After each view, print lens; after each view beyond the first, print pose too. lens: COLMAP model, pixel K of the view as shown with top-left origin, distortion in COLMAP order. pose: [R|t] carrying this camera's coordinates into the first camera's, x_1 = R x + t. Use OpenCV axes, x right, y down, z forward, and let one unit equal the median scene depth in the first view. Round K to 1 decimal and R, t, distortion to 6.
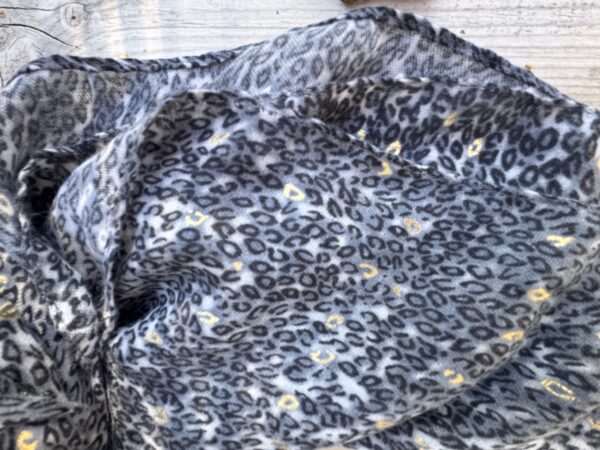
lens RADIAL K [[240.8, 0, 300.0], [0, 240.8, 225.0], [0, 0, 1]] dist [-0.014689, -0.000048]
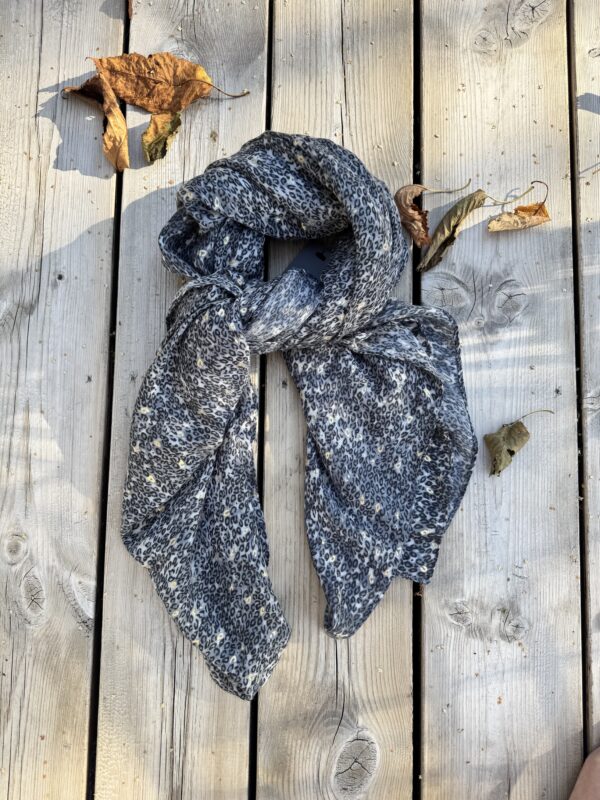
lens RADIAL K [[485.4, 0, 300.0], [0, 485.4, 400.0], [0, 0, 1]] dist [0.000058, -0.000025]
pose [[0.033854, 0.998675, -0.038752, -0.074035], [-0.999421, 0.033697, -0.004682, 1.117606], [-0.003370, 0.038888, 0.999238, -4.474279]]
